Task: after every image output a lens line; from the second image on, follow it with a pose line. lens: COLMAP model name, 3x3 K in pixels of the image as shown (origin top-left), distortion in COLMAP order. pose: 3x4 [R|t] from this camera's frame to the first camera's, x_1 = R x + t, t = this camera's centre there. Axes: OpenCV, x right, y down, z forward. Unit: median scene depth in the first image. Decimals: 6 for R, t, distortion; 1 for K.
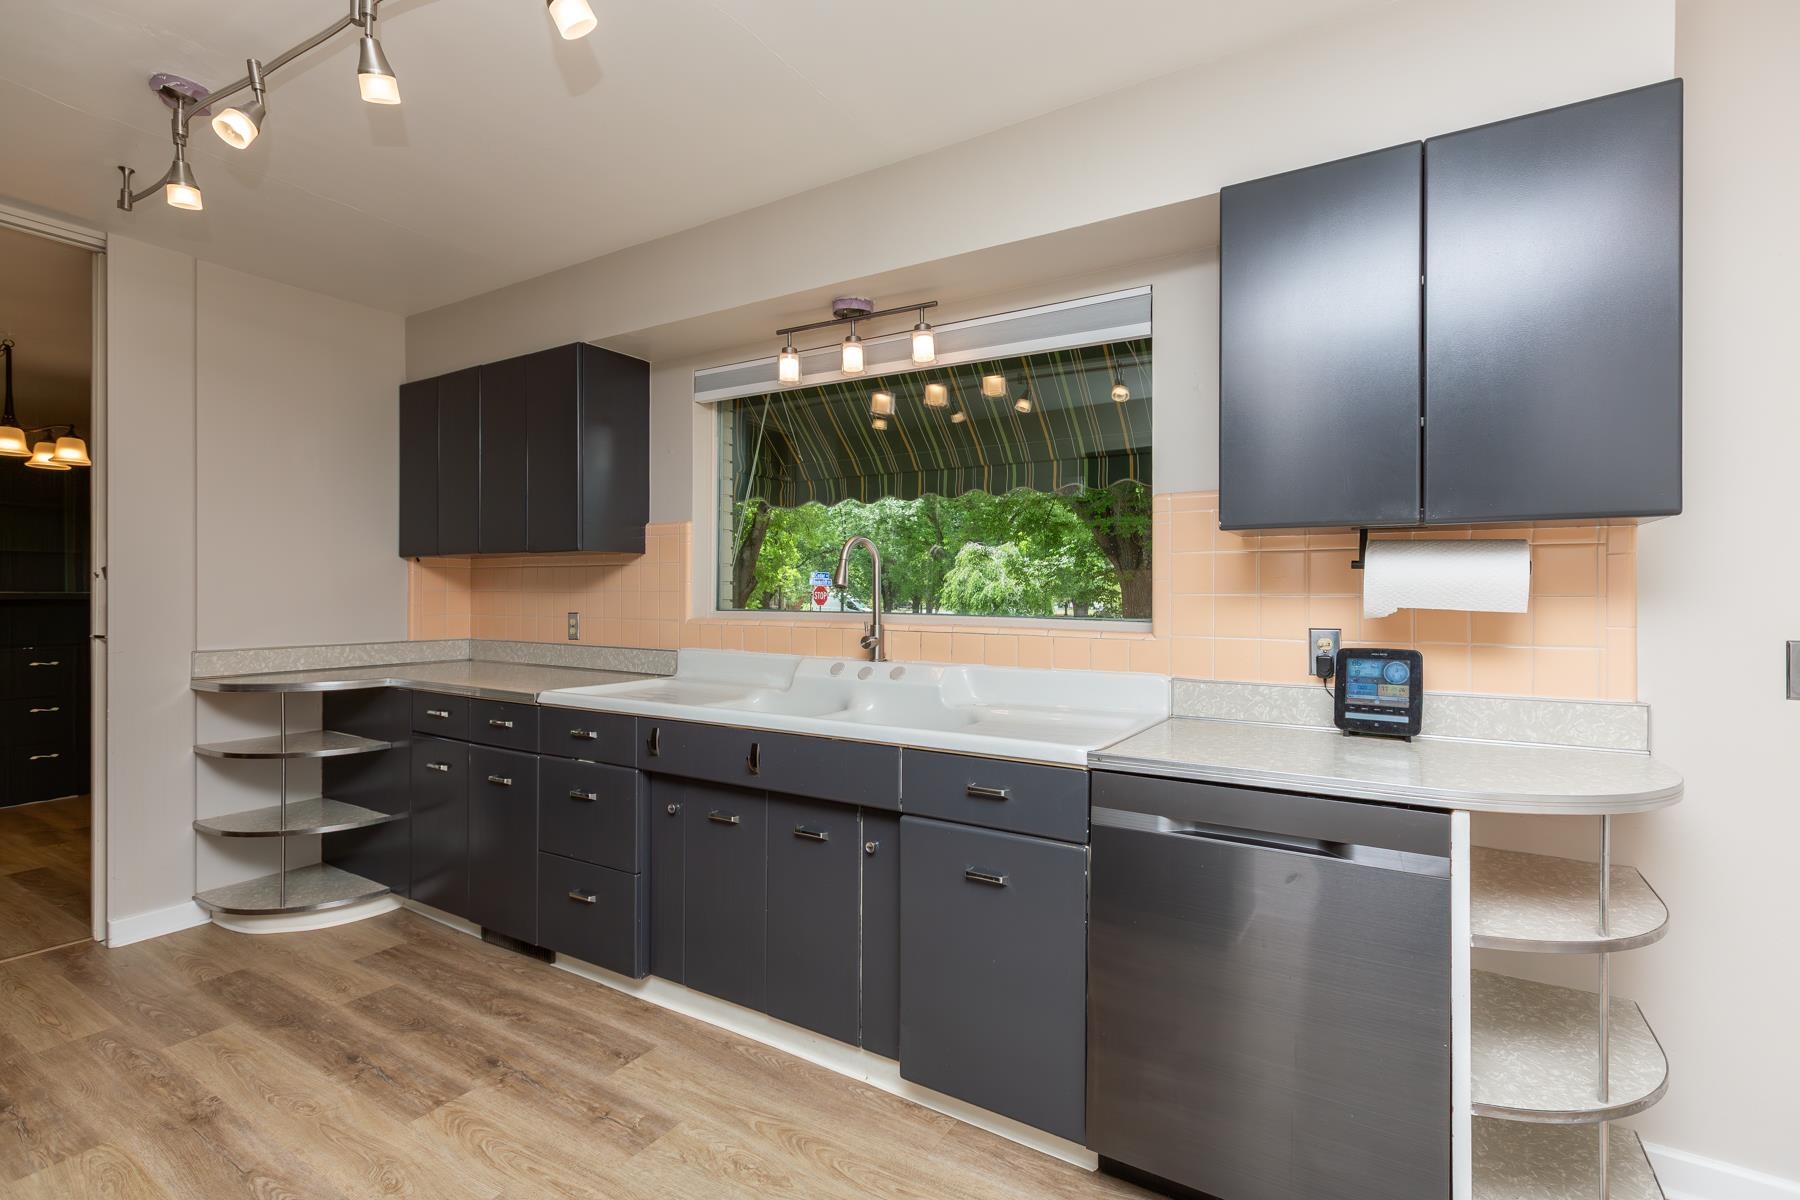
lens RADIAL K [[824.6, 0, 893.7], [0, 824.6, 593.1], [0, 0, 1]] dist [0.002917, -0.000377]
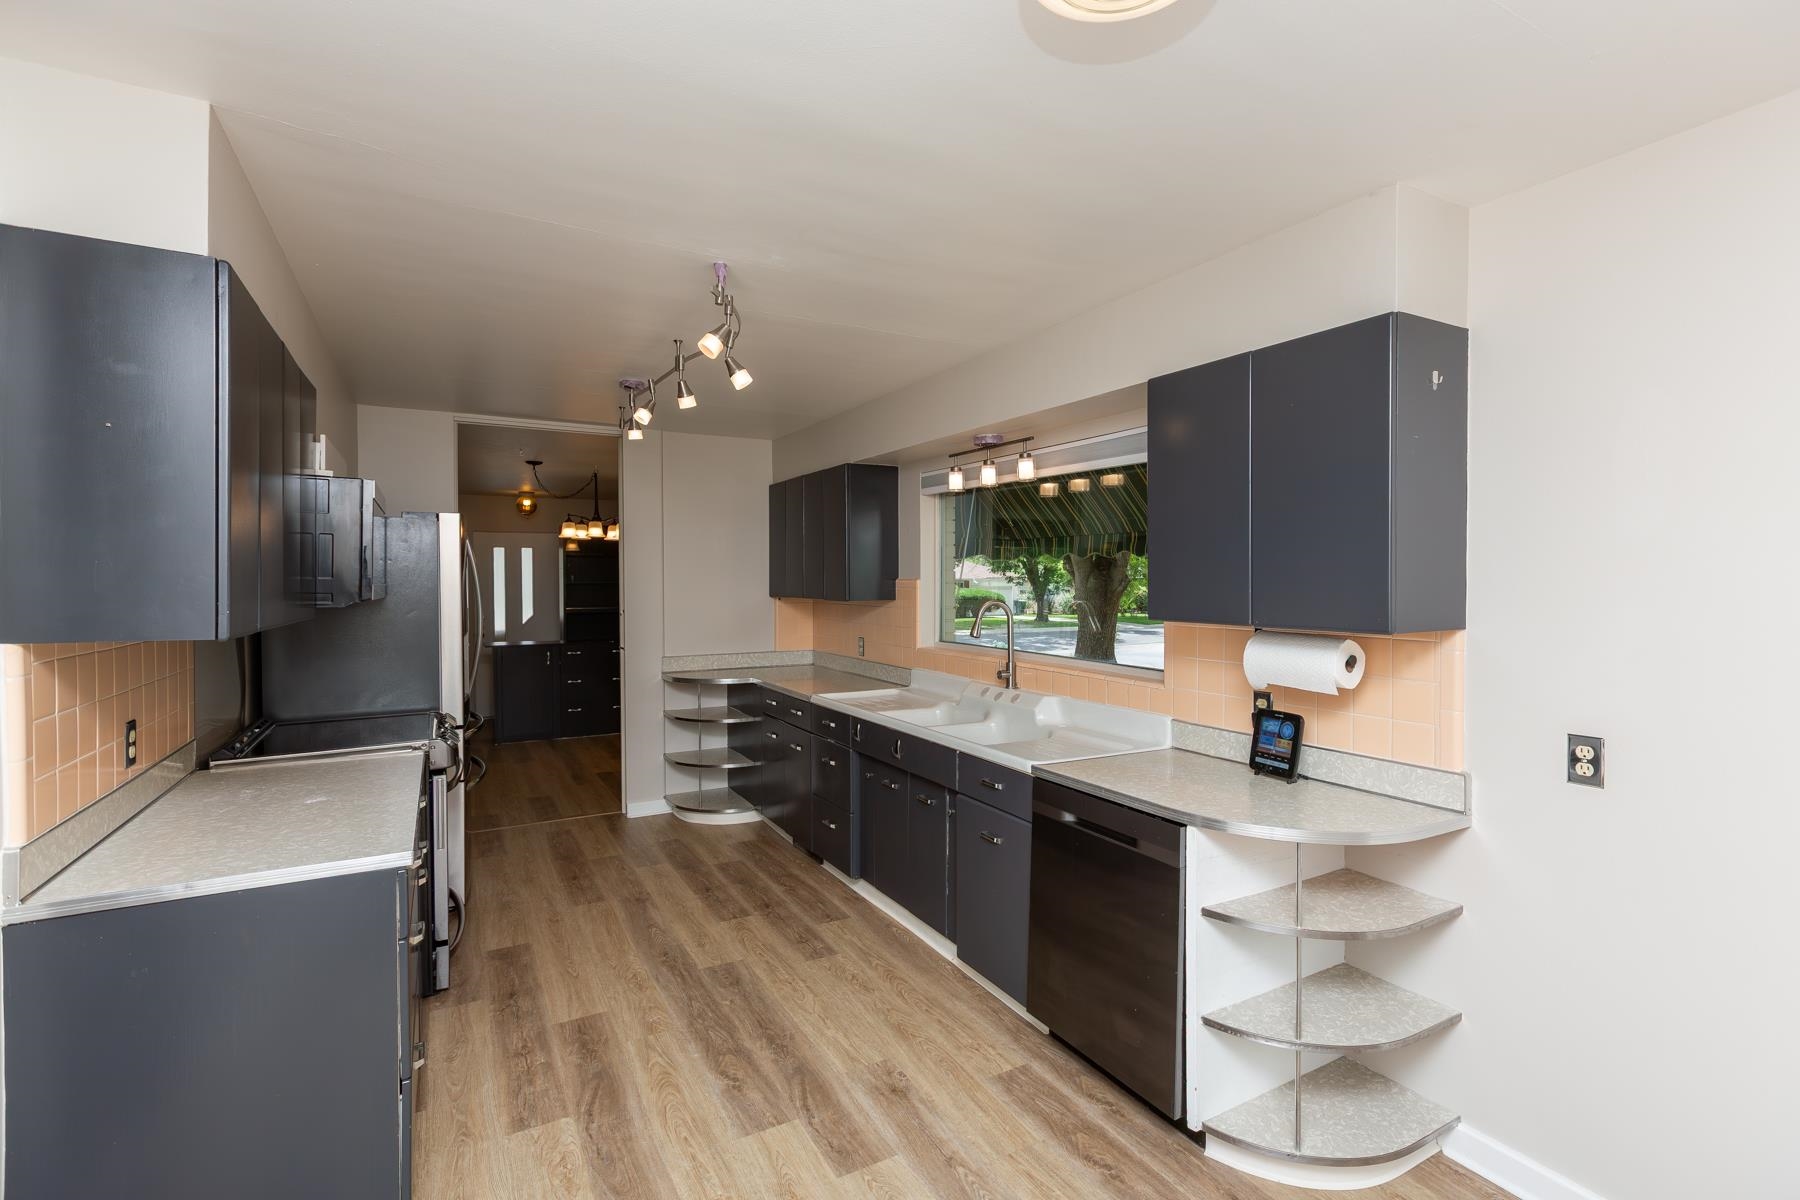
lens RADIAL K [[824.6, 0, 893.7], [0, 824.6, 593.1], [0, 0, 1]] dist [0.002917, -0.000377]
pose [[0.870476, 0.002854, -0.492203, 0.538981], [0.006418, 0.999832, 0.017148, -0.113168], [0.492169, -0.018086, 0.870312, -0.341516]]
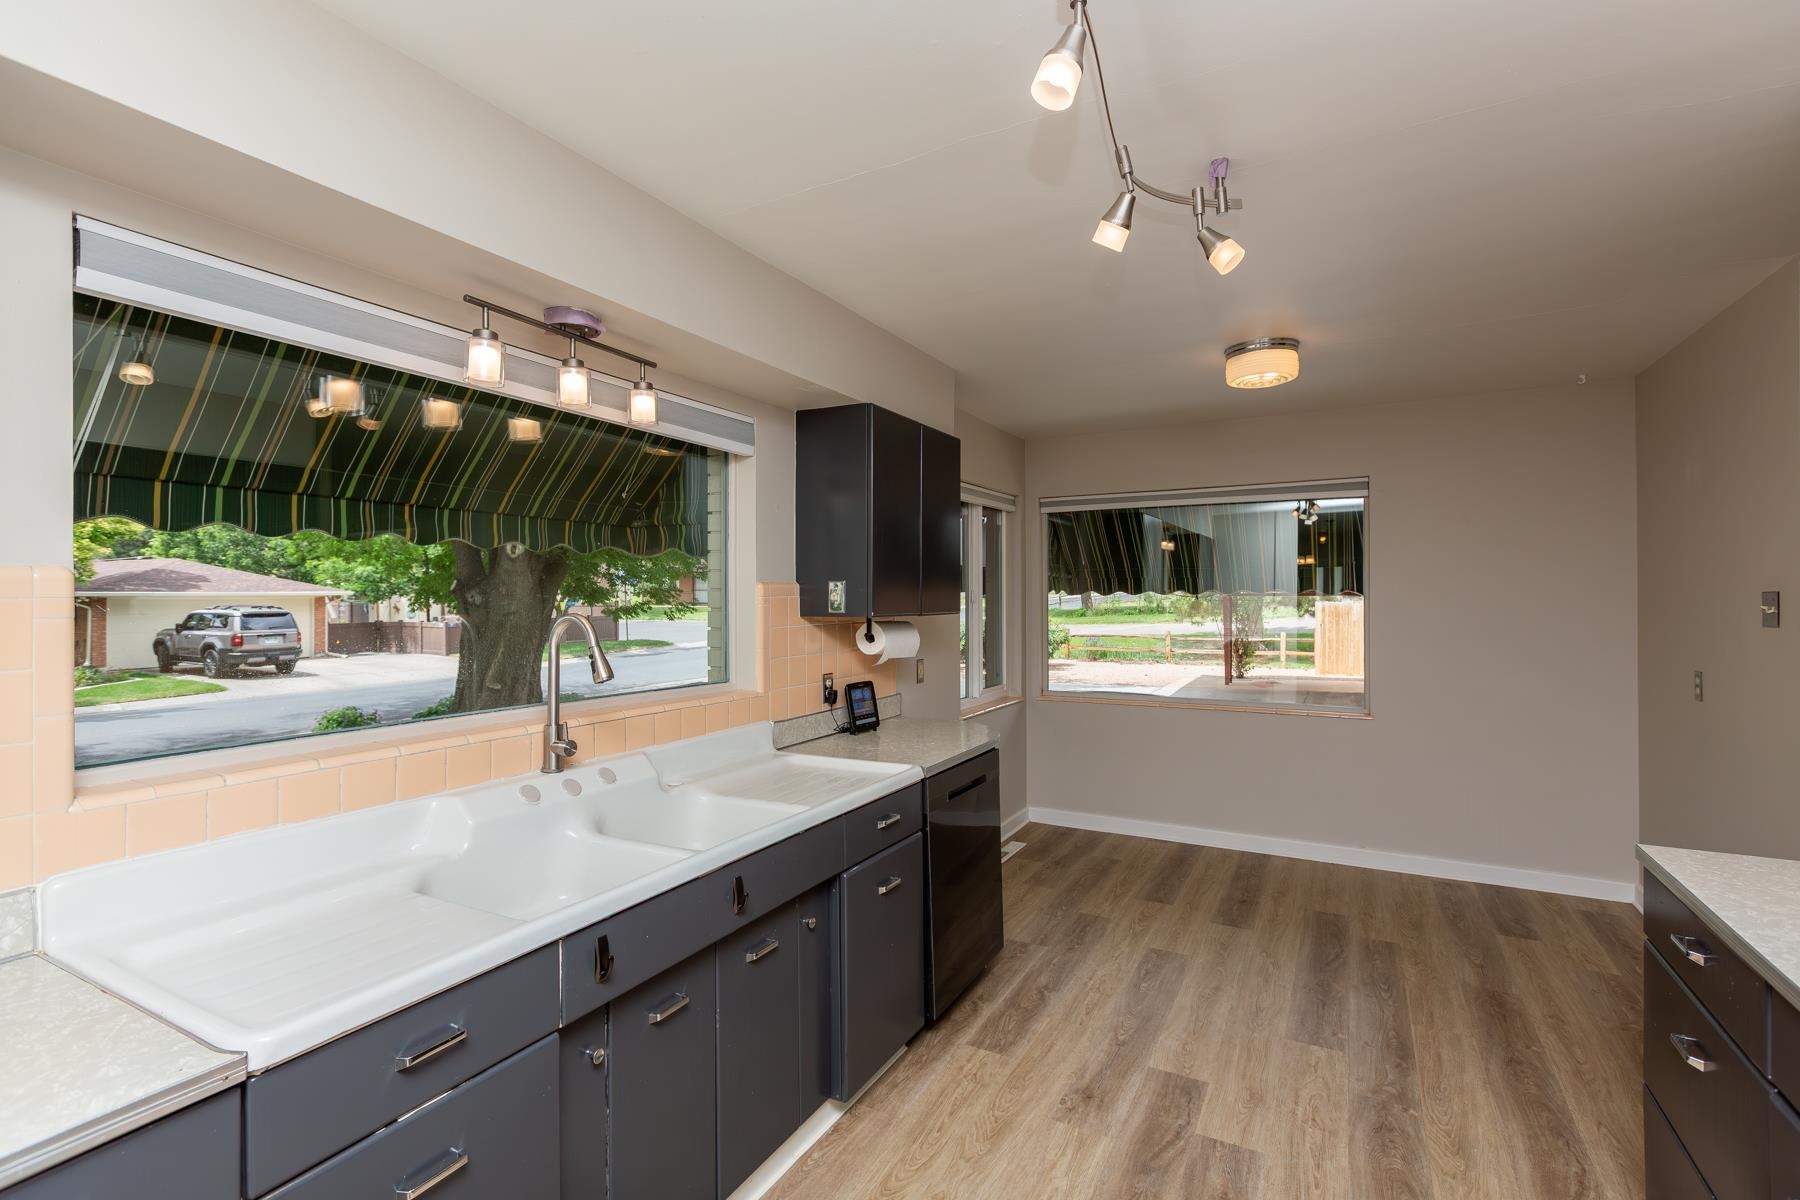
lens RADIAL K [[824.6, 0, 893.7], [0, 824.6, 593.1], [0, 0, 1]] dist [0.002917, -0.000377]
pose [[-0.053247, -0.002513, 0.998578, -0.899909], [-0.002231, 0.999995, 0.002398, -0.097224], [-0.998579, -0.002100, -0.053253, 0.787292]]
